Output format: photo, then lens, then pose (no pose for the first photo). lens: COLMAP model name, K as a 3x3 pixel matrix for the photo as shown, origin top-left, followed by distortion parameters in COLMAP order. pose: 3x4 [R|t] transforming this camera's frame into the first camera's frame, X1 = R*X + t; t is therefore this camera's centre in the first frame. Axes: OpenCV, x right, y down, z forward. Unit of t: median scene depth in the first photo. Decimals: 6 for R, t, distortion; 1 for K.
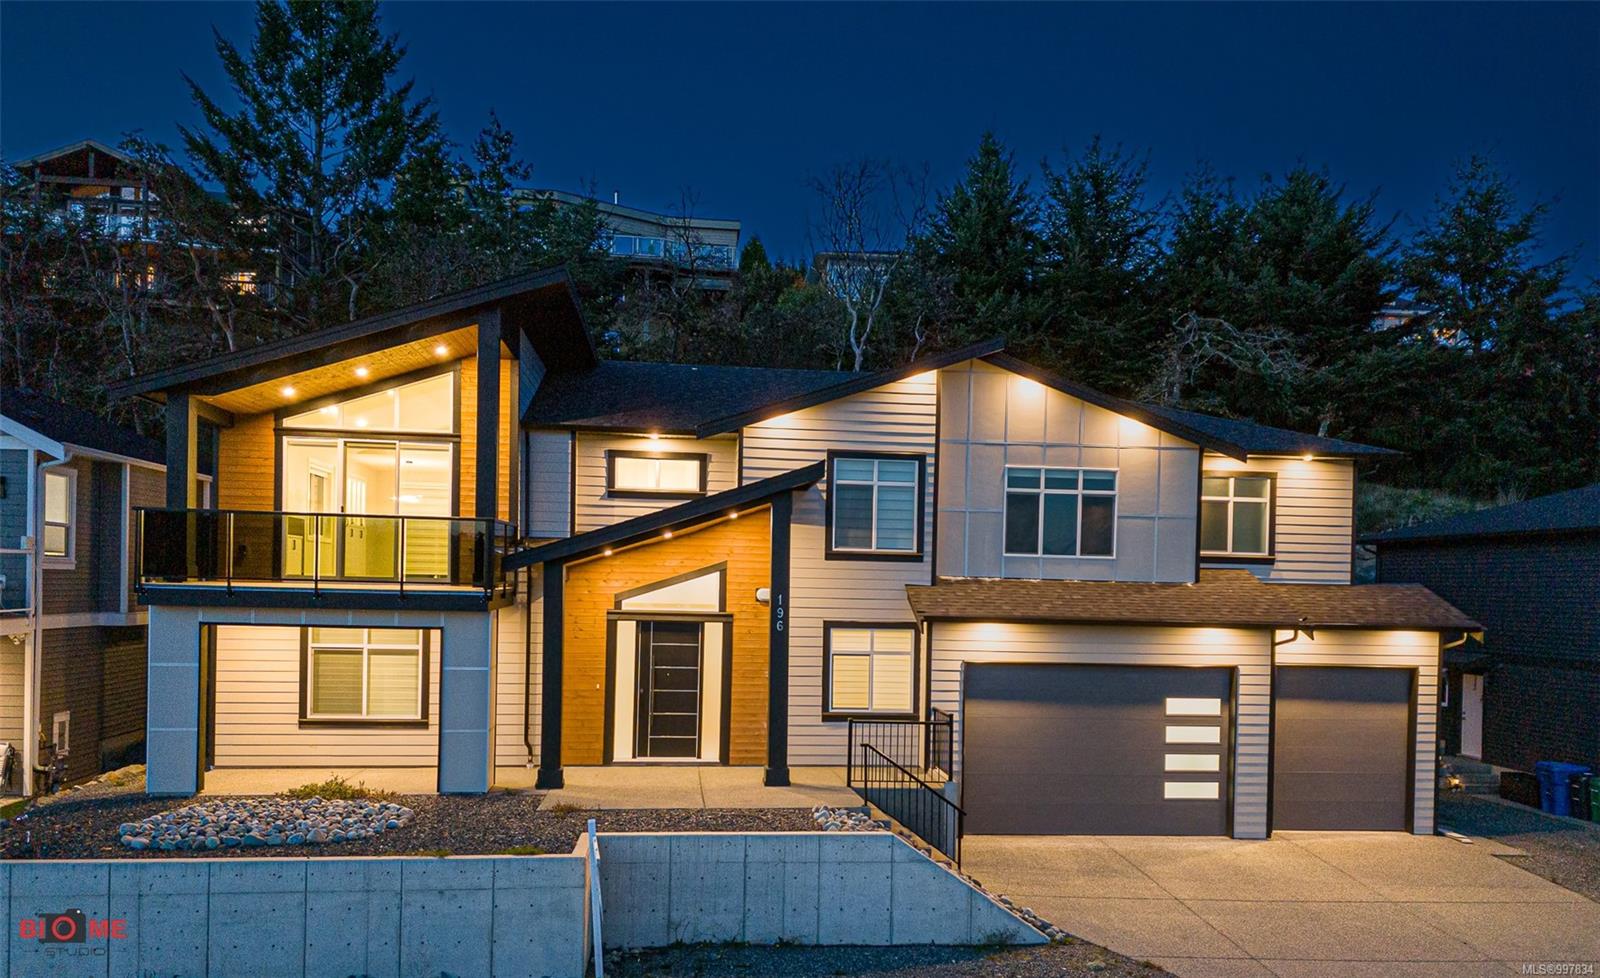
lens RADIAL K [[1264.2, 0, 800.0], [0, 1264.2, 489.0], [0, 0, 1]] dist [0.003562, -0.002295]
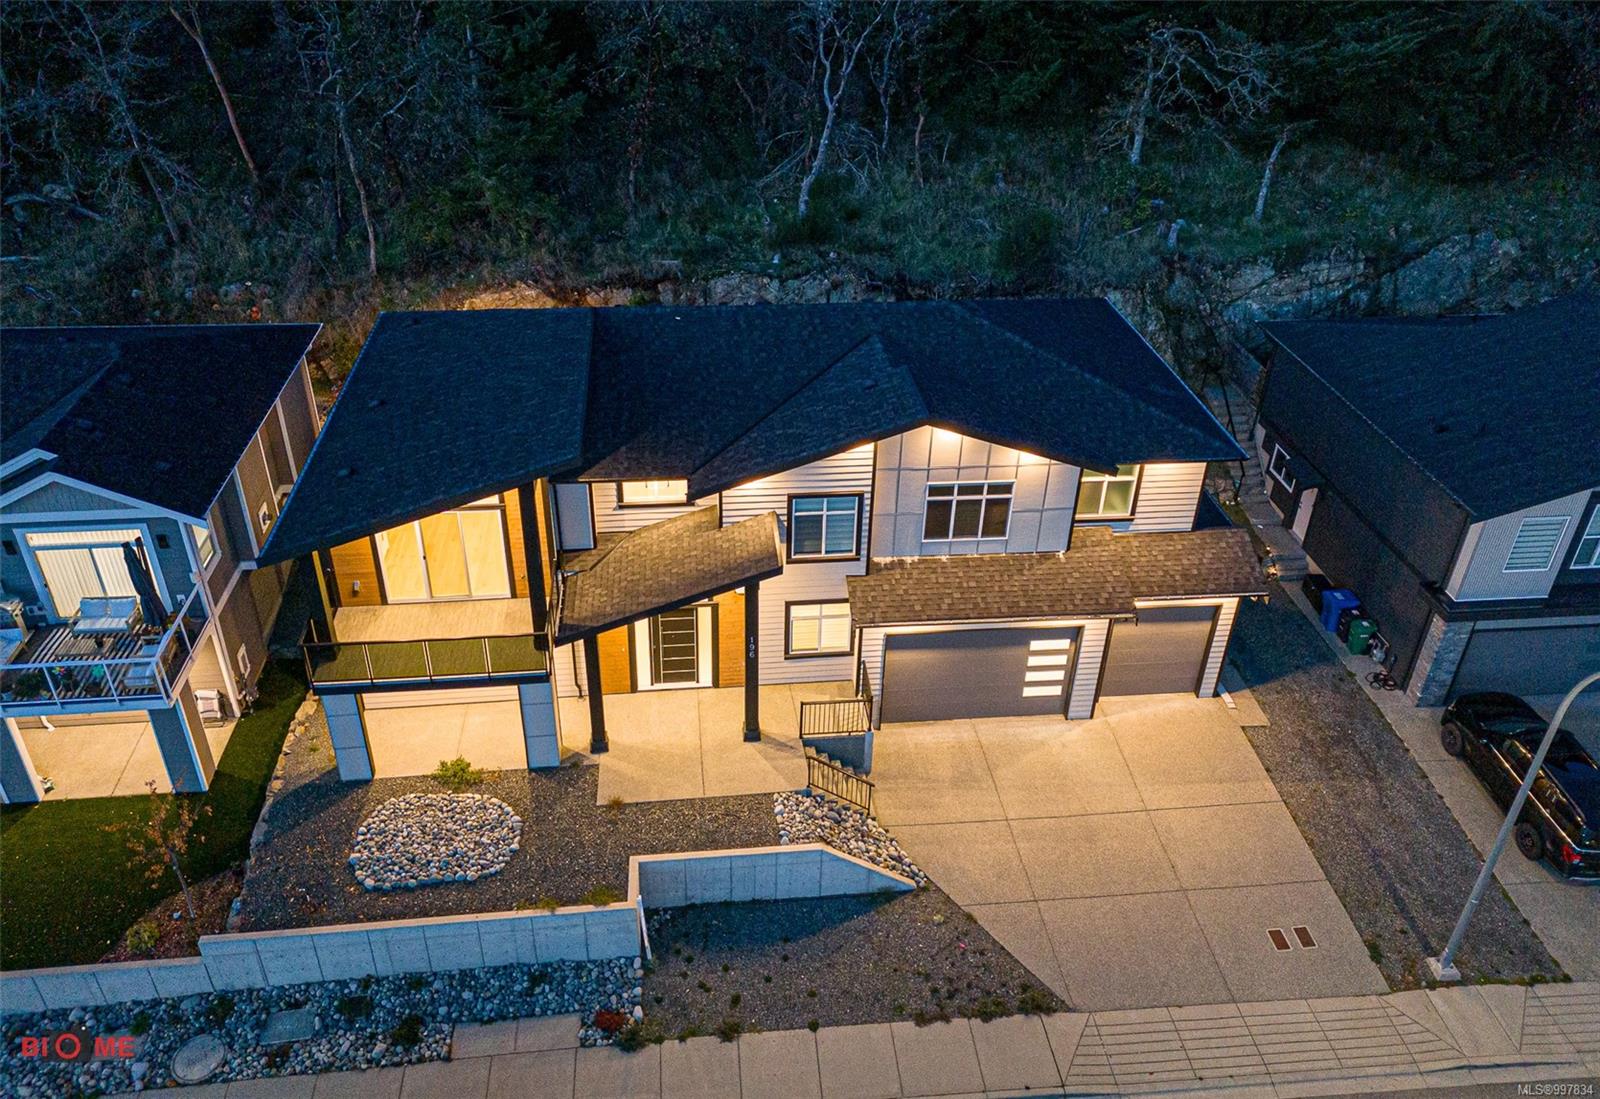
lens RADIAL K [[1232.5, 0, 800.0], [0, 1232.5, 549.5], [0, 0, 1]] dist [-0.007879, -0.003387]
pose [[0.999980, -0.001045, 0.006196, 0.026401], [-0.002416, 0.846402, 0.532540, -0.647145], [-0.005801, -0.532544, 0.846382, -0.095225]]
